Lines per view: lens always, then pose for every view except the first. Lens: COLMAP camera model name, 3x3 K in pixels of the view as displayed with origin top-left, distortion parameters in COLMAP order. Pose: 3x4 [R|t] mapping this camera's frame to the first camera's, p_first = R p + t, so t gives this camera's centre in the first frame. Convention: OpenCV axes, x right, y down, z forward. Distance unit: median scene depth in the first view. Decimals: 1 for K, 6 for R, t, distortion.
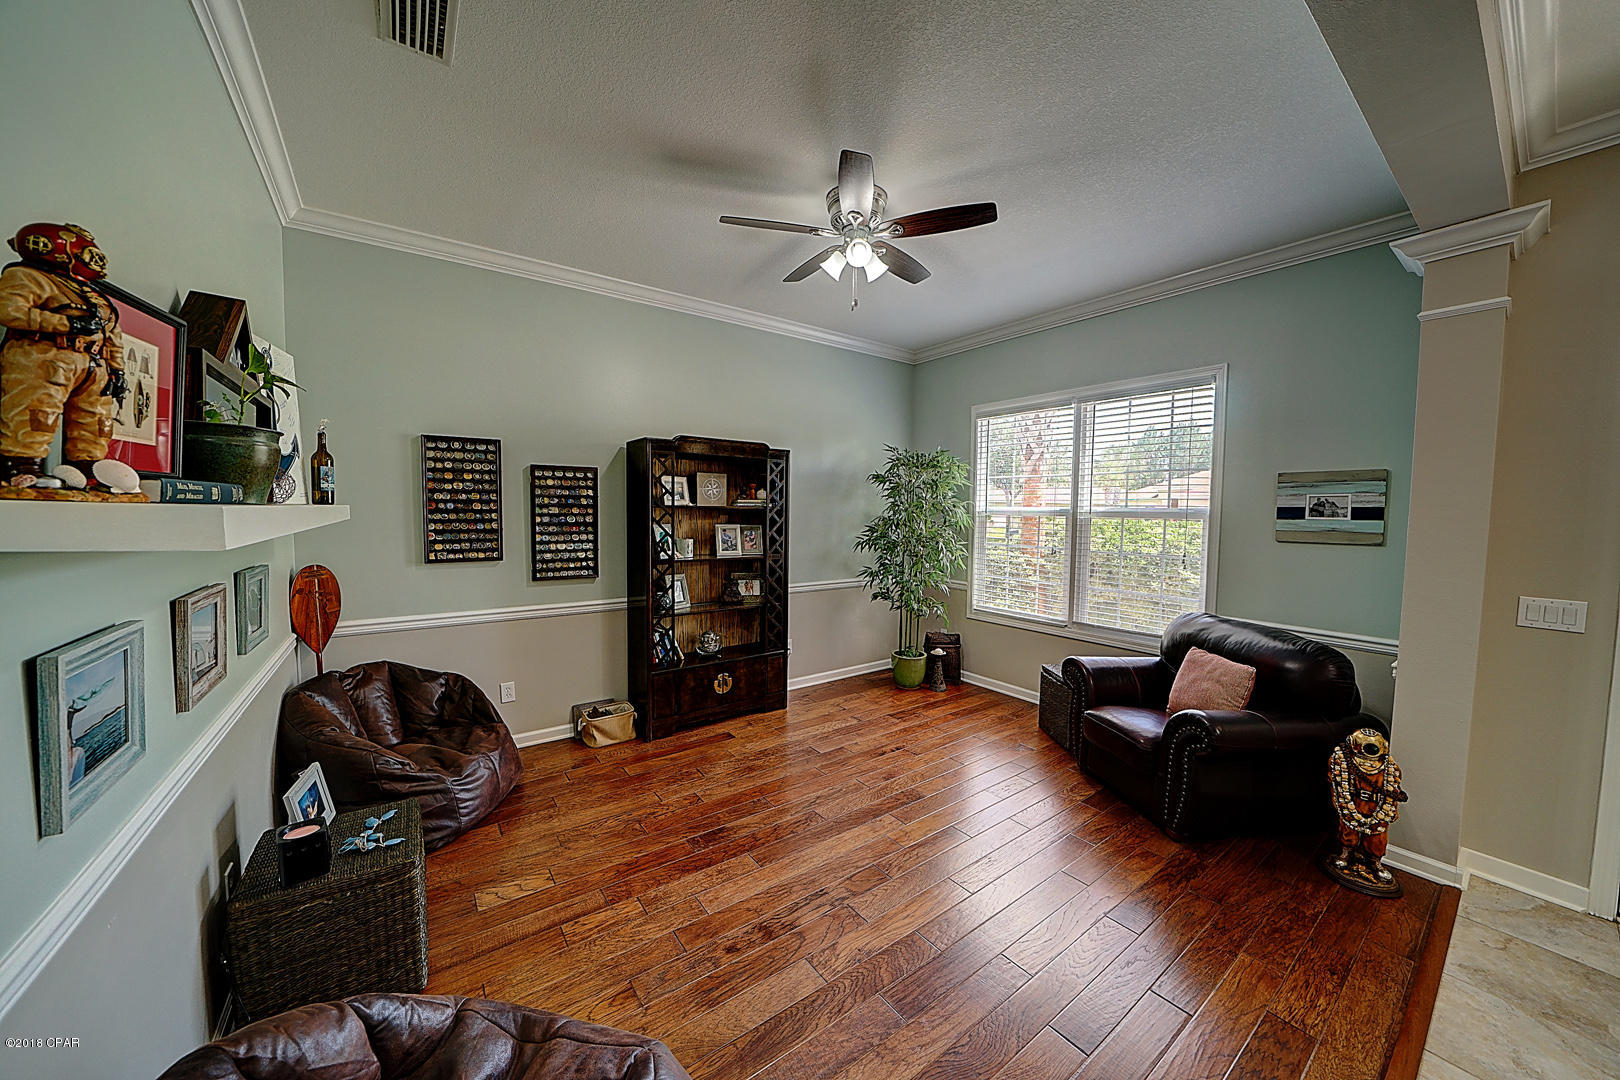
lens RADIAL K [[561.0, 0, 806.8], [0, 561.0, 538.5], [0, 0, 1]] dist [-0.024039, 0.001591]
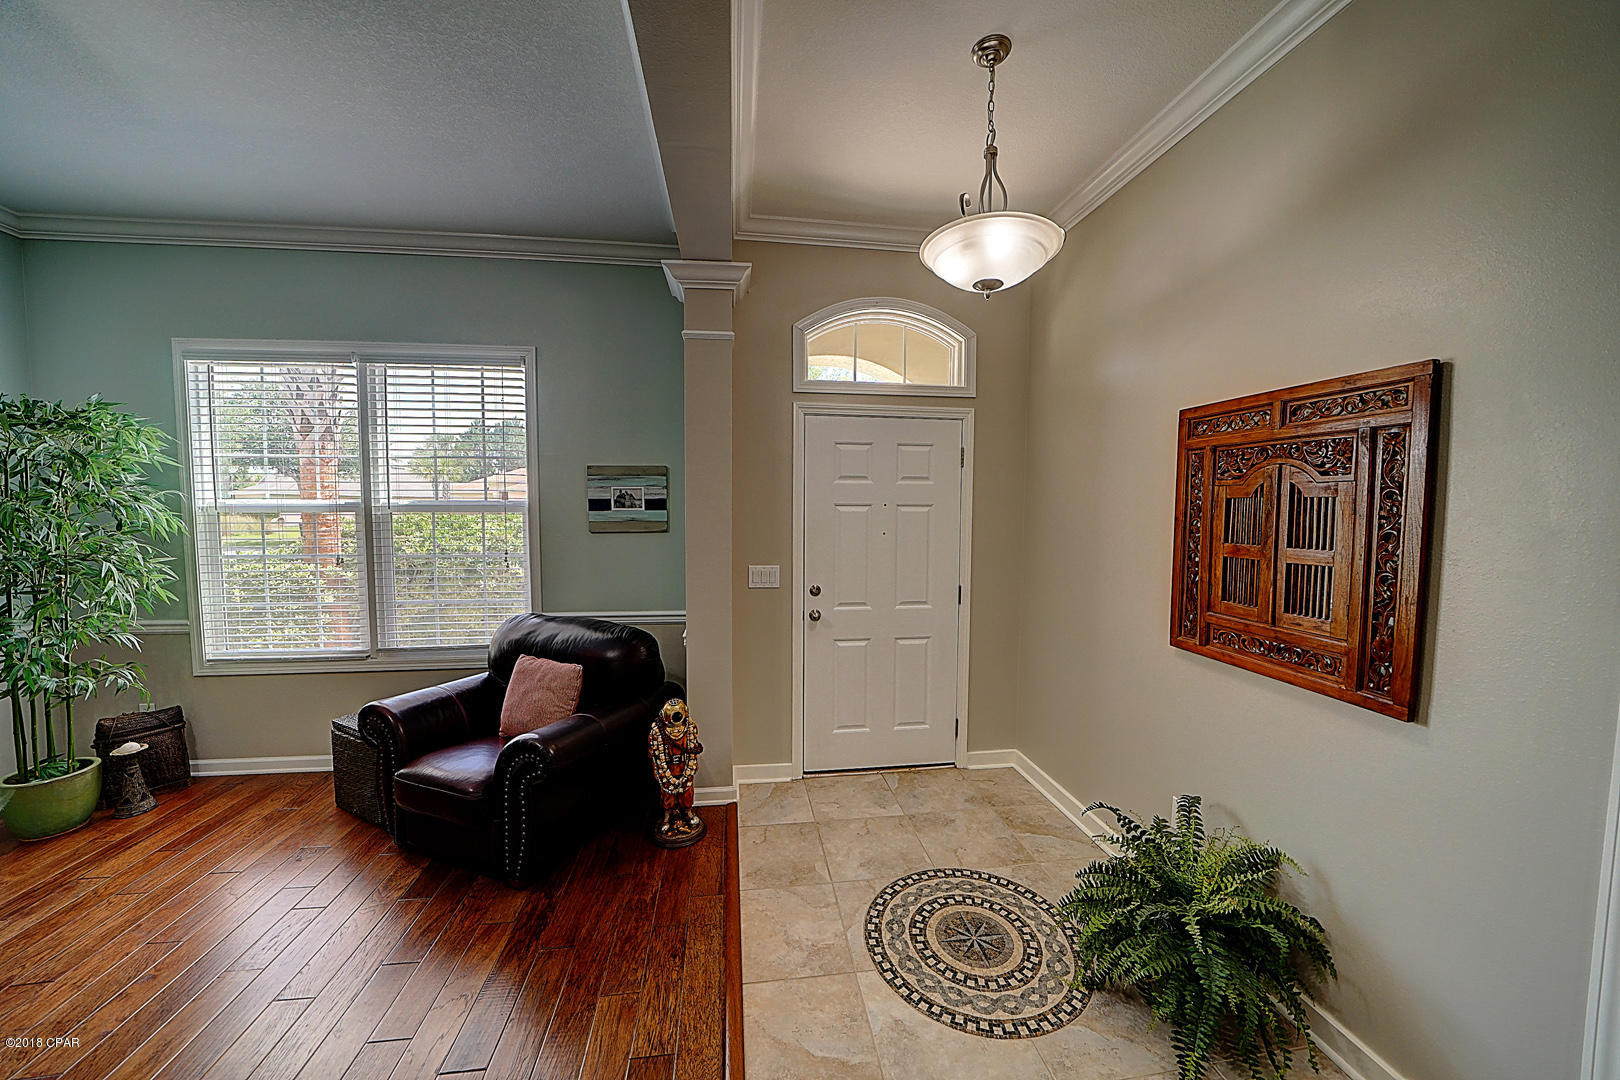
lens RADIAL K [[561.0, 0, 810.8], [0, 561.0, 545.4], [0, 0, 1]] dist [-0.024039, 0.001591]
pose [[0.468585, -0.070065, 0.880635, 0.117062], [0.049889, 0.997358, 0.052806, -0.004465], [-0.882008, 0.019190, 0.470843, 0.137584]]
